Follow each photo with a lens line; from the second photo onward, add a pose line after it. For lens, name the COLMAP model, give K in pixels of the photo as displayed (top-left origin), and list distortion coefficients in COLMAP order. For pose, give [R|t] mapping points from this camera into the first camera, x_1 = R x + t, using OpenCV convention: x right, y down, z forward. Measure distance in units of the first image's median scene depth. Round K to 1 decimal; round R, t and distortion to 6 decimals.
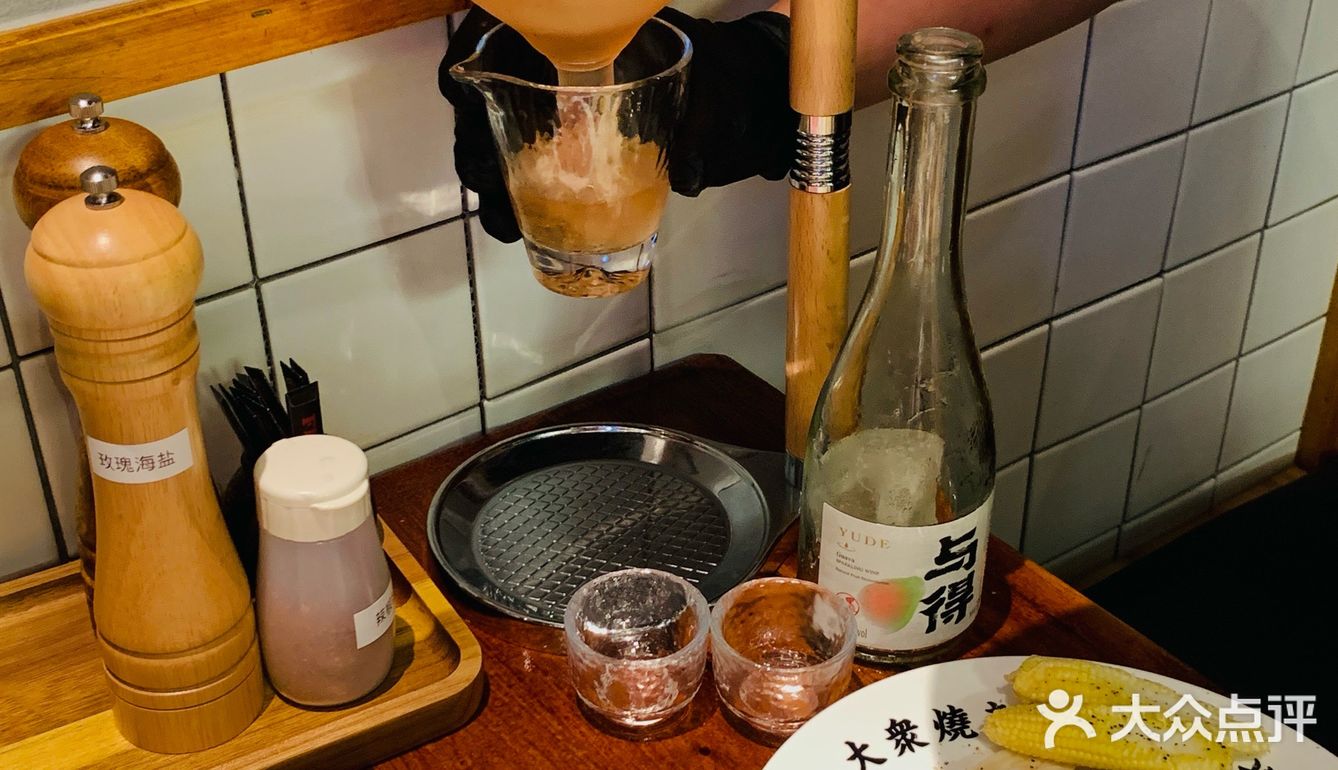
lens RADIAL K [[1728.1, 0, 630.3], [0, 1728.1, 402.1], [0, 0, 1]] dist [0.033480, 0.000000]
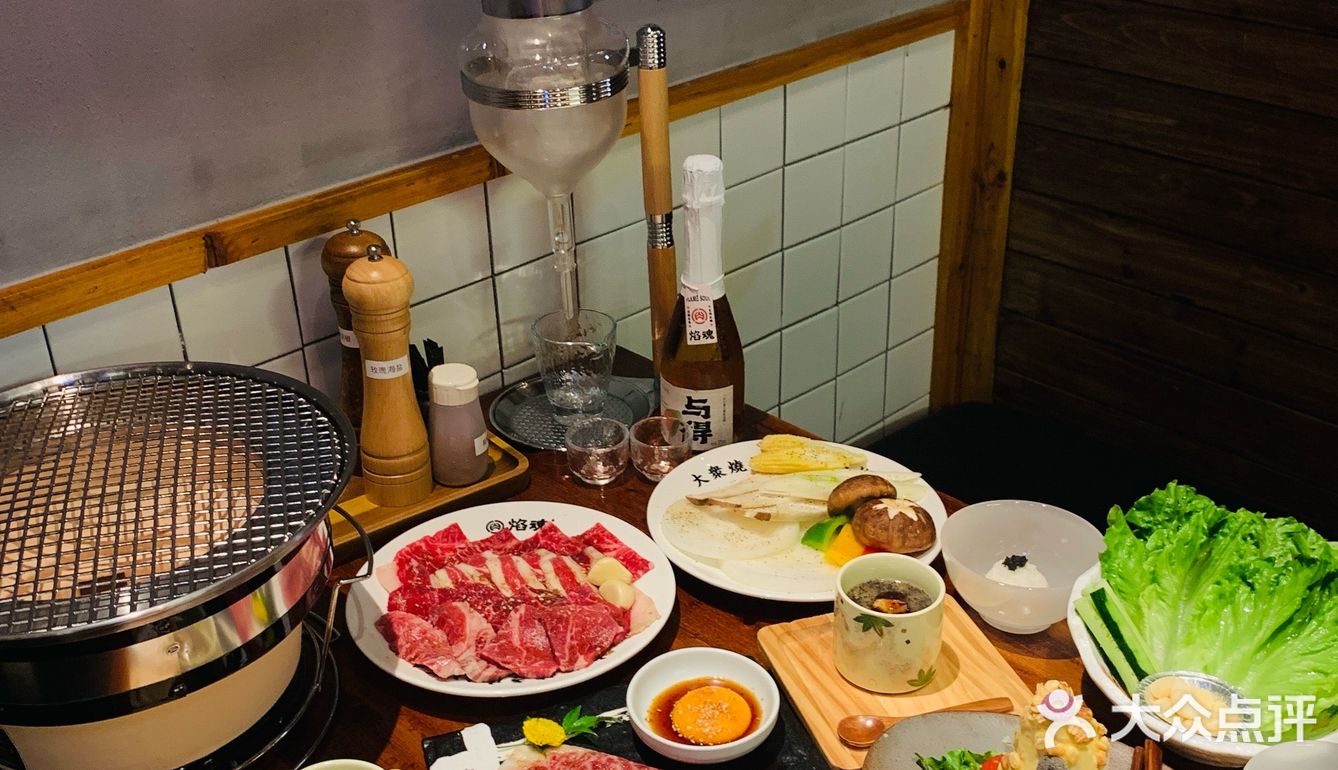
lens RADIAL K [[1341.6, 0, 644.6], [0, 1341.6, 379.5], [0, 0, 1]] dist [0.034692, 0.000000]
pose [[0.991488, -0.071570, 0.108765, -0.123975], [0.080715, 0.993347, -0.082135, 0.207976], [-0.102163, 0.090215, 0.990668, -0.784152]]
